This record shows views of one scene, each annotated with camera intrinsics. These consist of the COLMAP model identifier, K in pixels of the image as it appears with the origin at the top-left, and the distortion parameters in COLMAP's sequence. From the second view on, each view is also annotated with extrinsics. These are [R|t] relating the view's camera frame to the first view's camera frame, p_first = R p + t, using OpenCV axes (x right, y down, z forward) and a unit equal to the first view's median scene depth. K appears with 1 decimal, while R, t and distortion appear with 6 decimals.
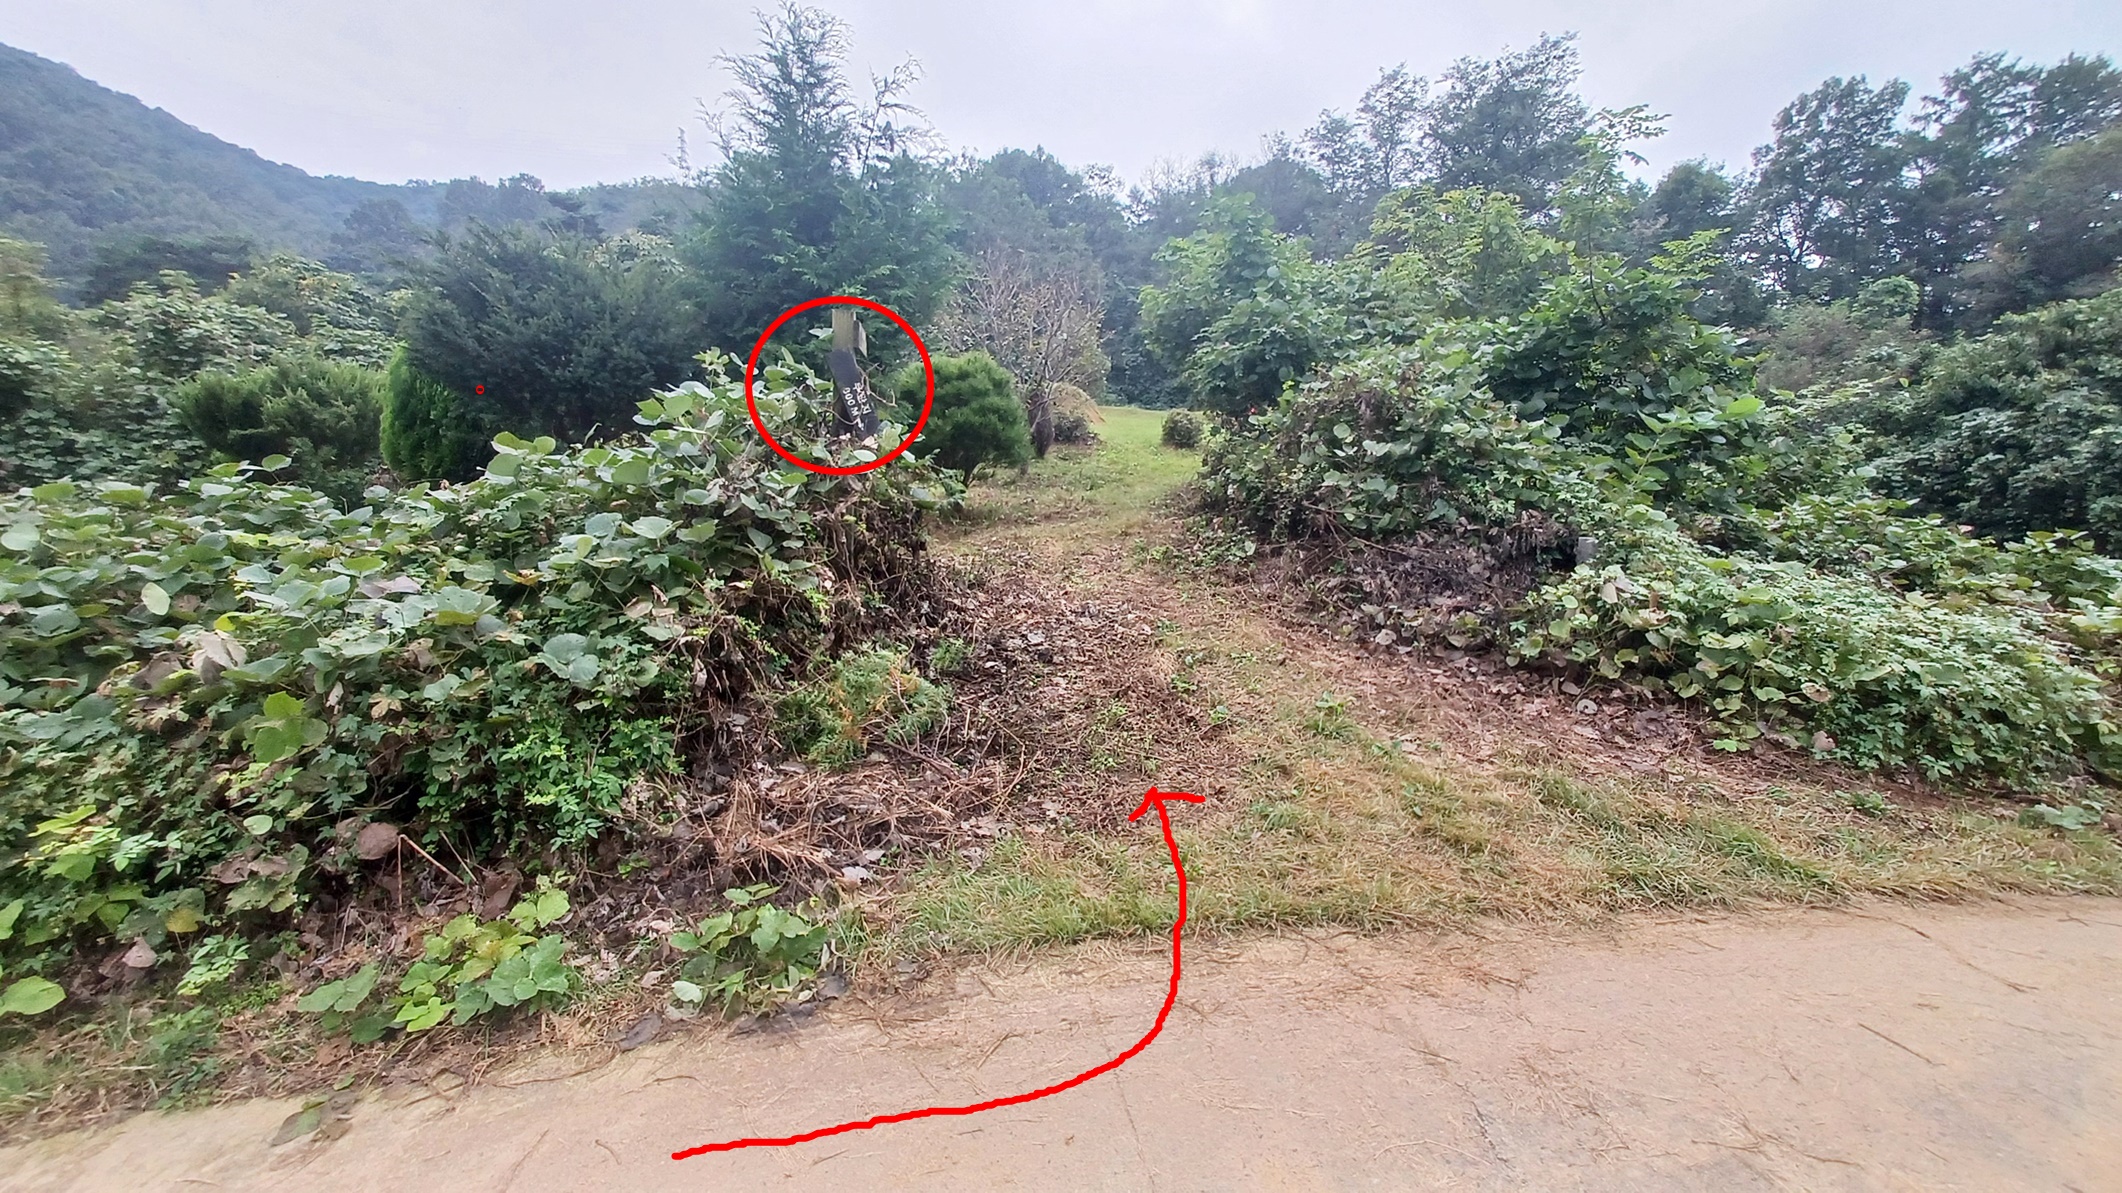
lens RADIAL K [[821.3, 0, 1062.0], [0, 821.3, 592.8], [0, 0, 1]] dist [0.000808, 0.000073]
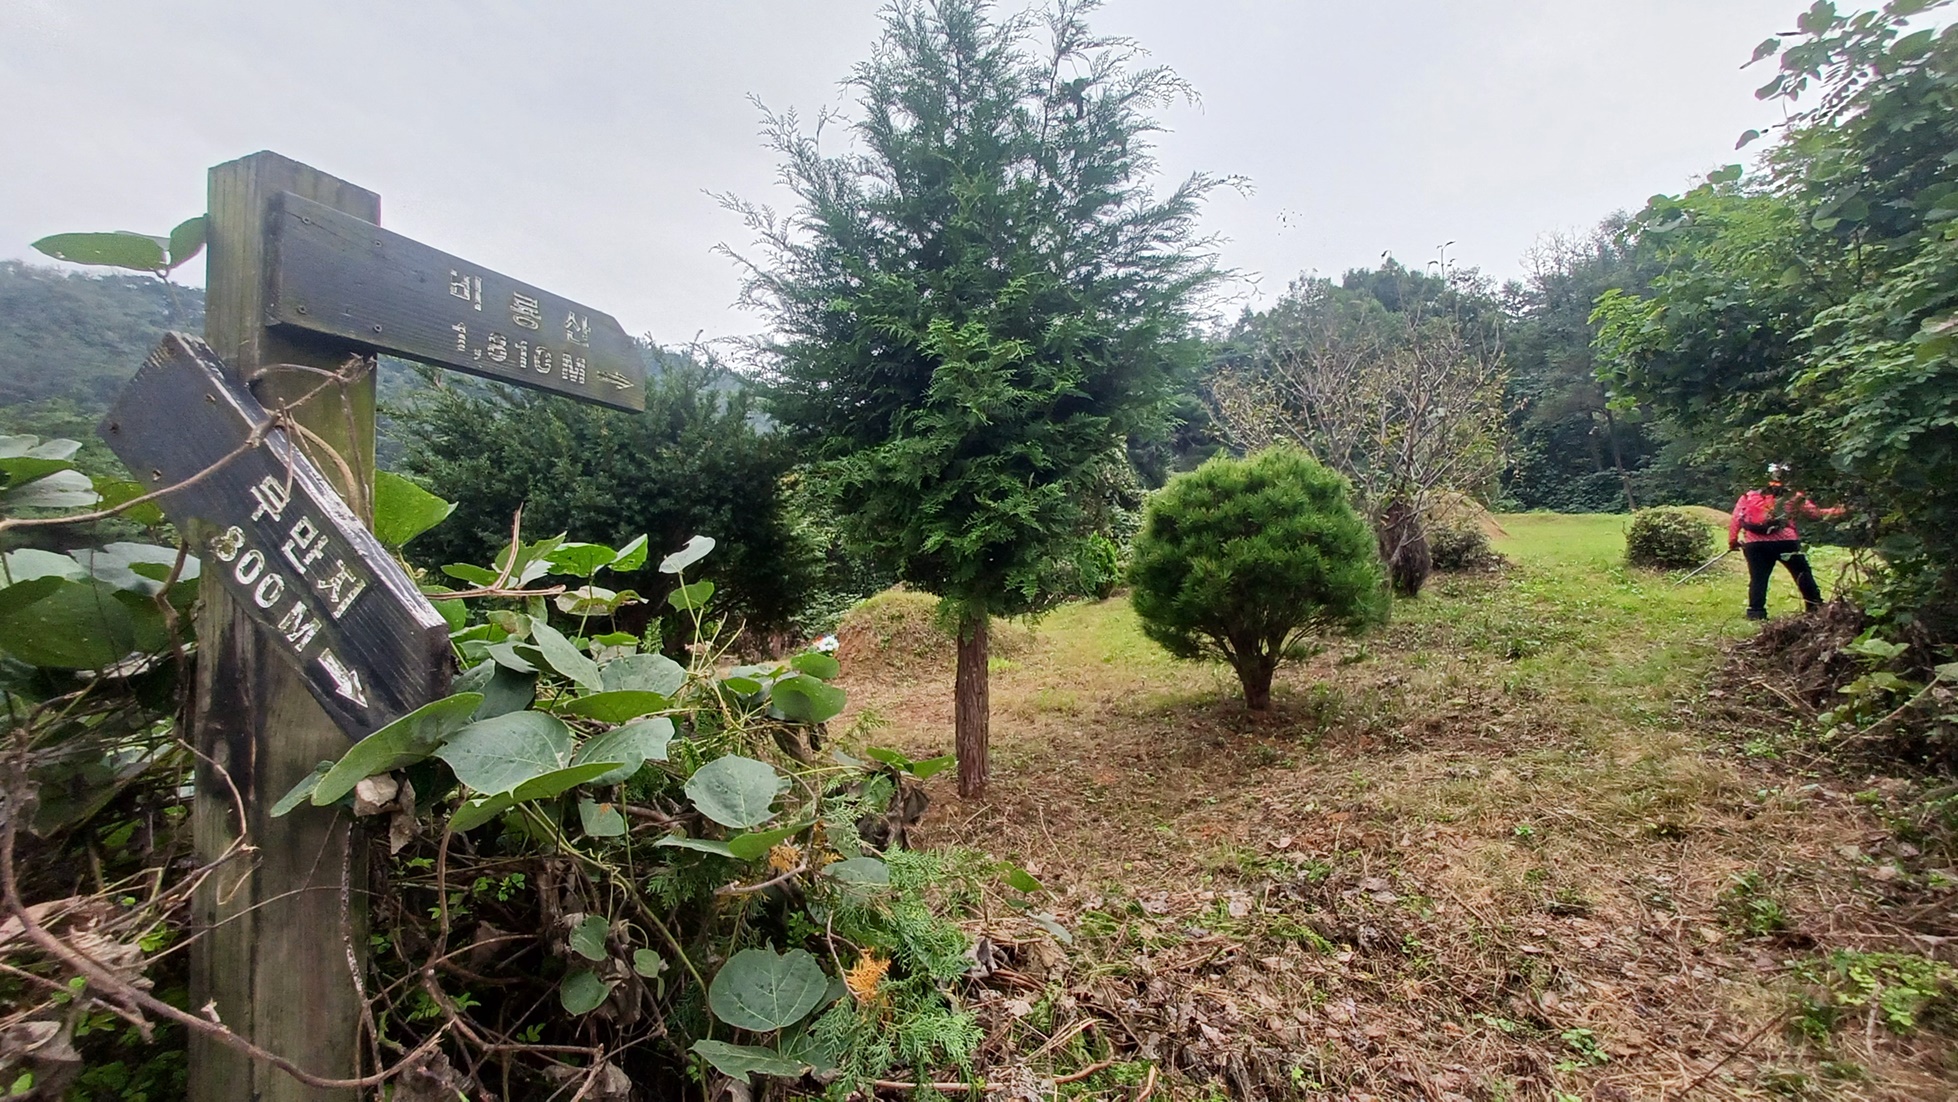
lens RADIAL K [[796.5, 0, 986.2], [0, 796.5, 553.7], [0, 0, 1]] dist [-0.001199, -0.000065]
pose [[0.867251, -0.067025, -0.493339, -0.005538], [-0.034040, 0.980595, -0.193065, -0.080917], [0.496706, 0.184229, 0.848141, 0.351773]]
